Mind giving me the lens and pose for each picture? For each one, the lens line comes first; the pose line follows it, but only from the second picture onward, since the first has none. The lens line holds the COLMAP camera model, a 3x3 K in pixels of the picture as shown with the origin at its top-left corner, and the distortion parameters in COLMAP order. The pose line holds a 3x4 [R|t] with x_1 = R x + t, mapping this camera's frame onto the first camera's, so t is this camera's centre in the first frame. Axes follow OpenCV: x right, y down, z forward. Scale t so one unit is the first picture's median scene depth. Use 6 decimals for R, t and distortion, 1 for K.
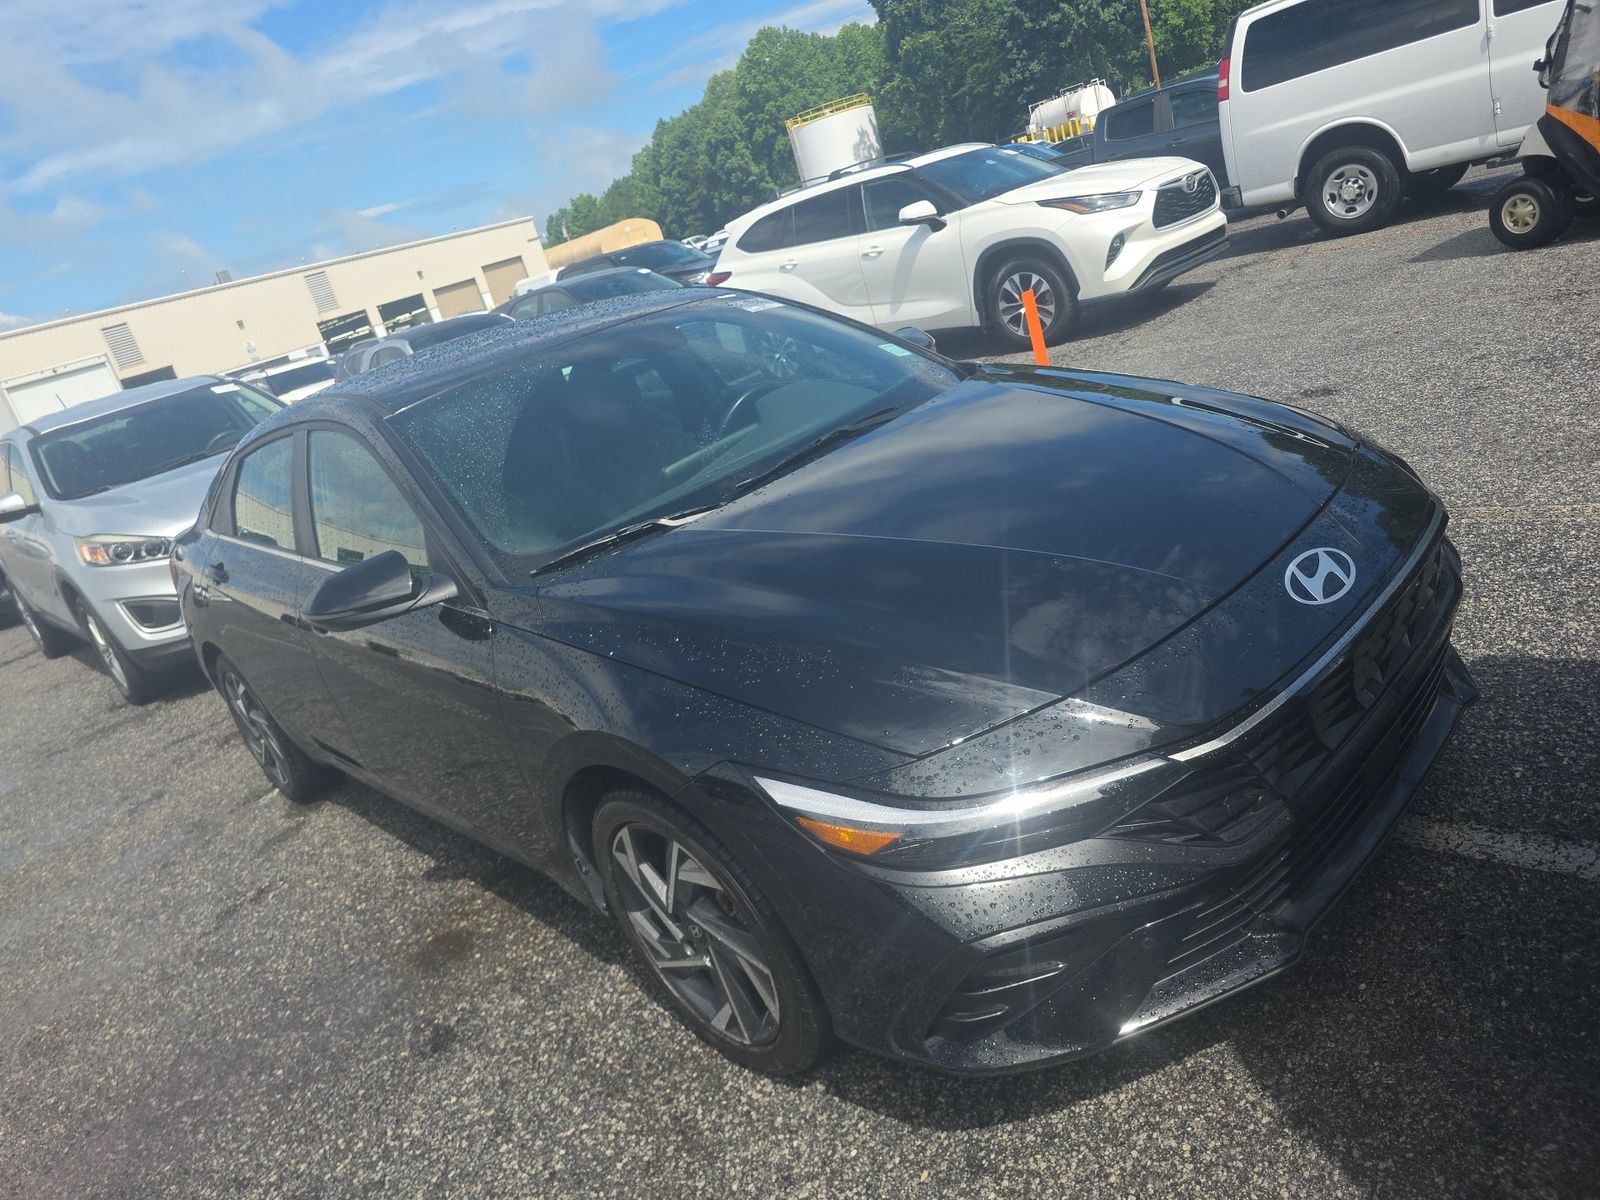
lens RADIAL K [[1113.0, 0, 786.8], [0, 1113.0, 553.3], [0, 0, 1]] dist [0.046511, -0.057132]
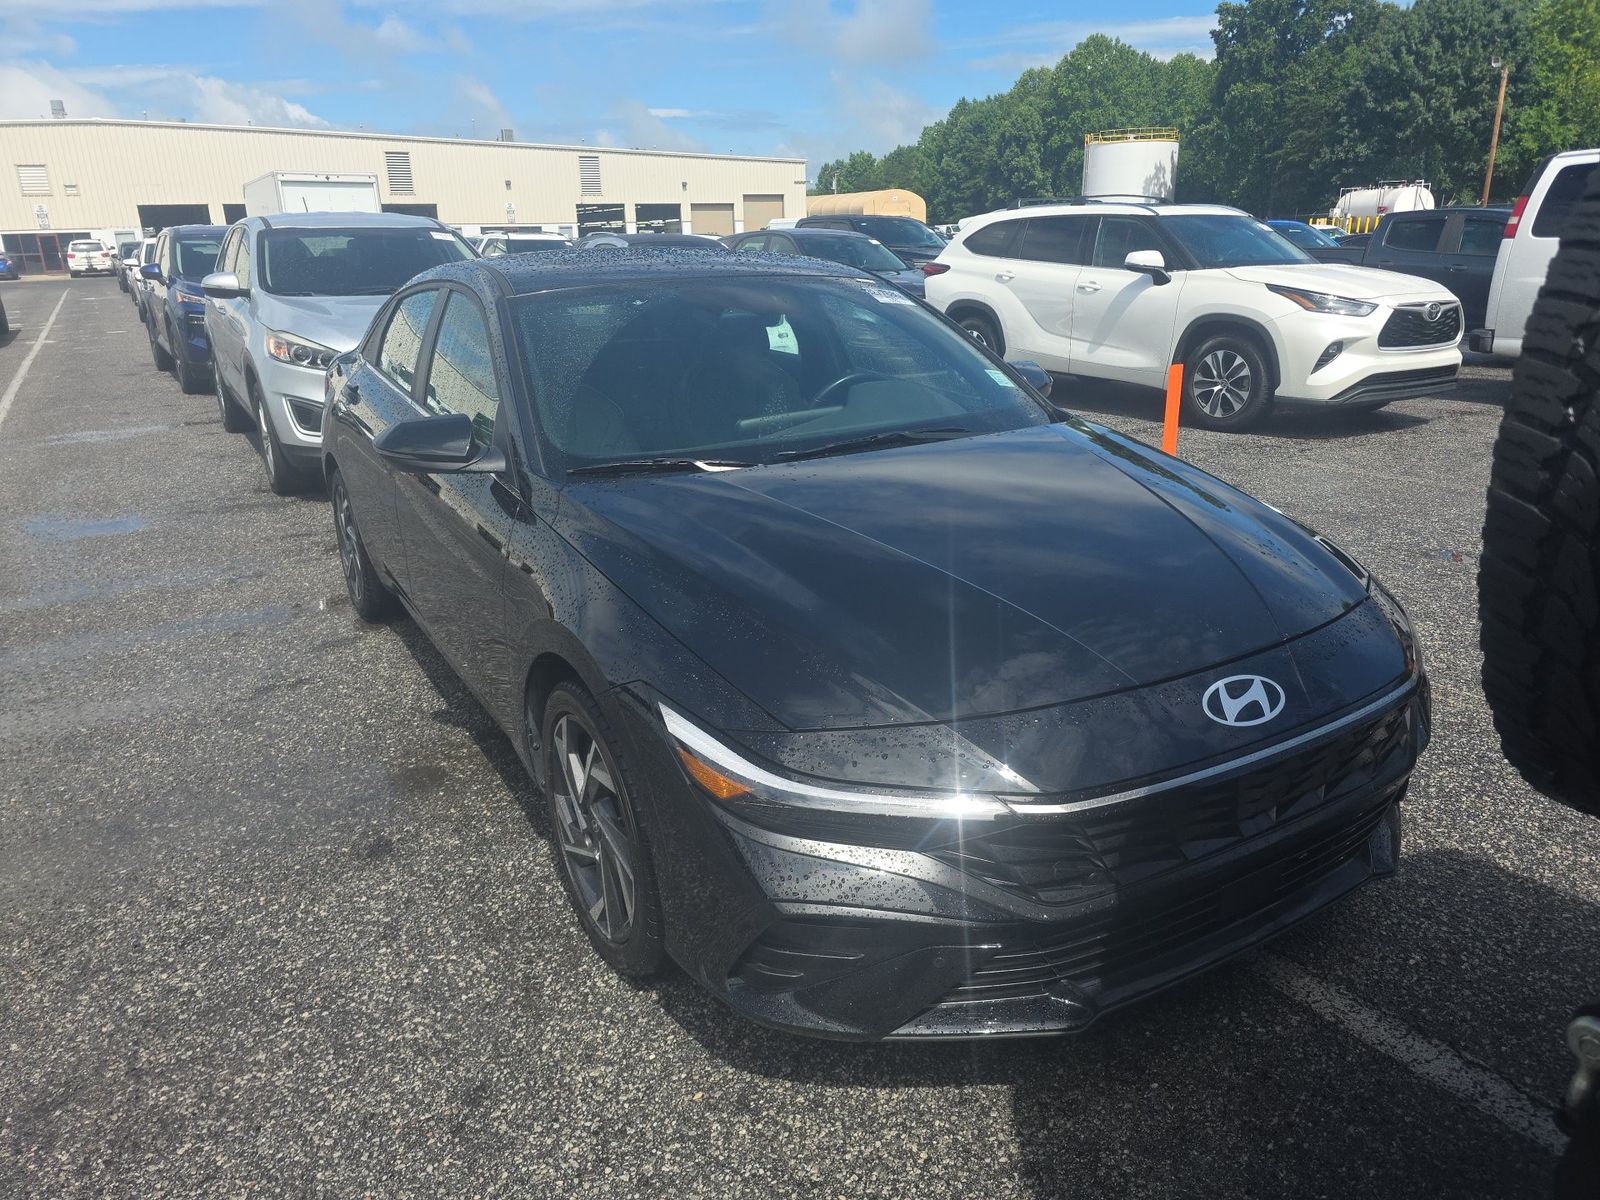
lens RADIAL K [[1113.0, 0, 809.9], [0, 1113.0, 585.4], [0, 0, 1]] dist [0.046511, -0.057132]
pose [[0.943279, 0.314070, -0.107630, 0.123287], [-0.309210, 0.949122, 0.059644, -0.012338], [0.120887, -0.022981, 0.992400, -0.041882]]
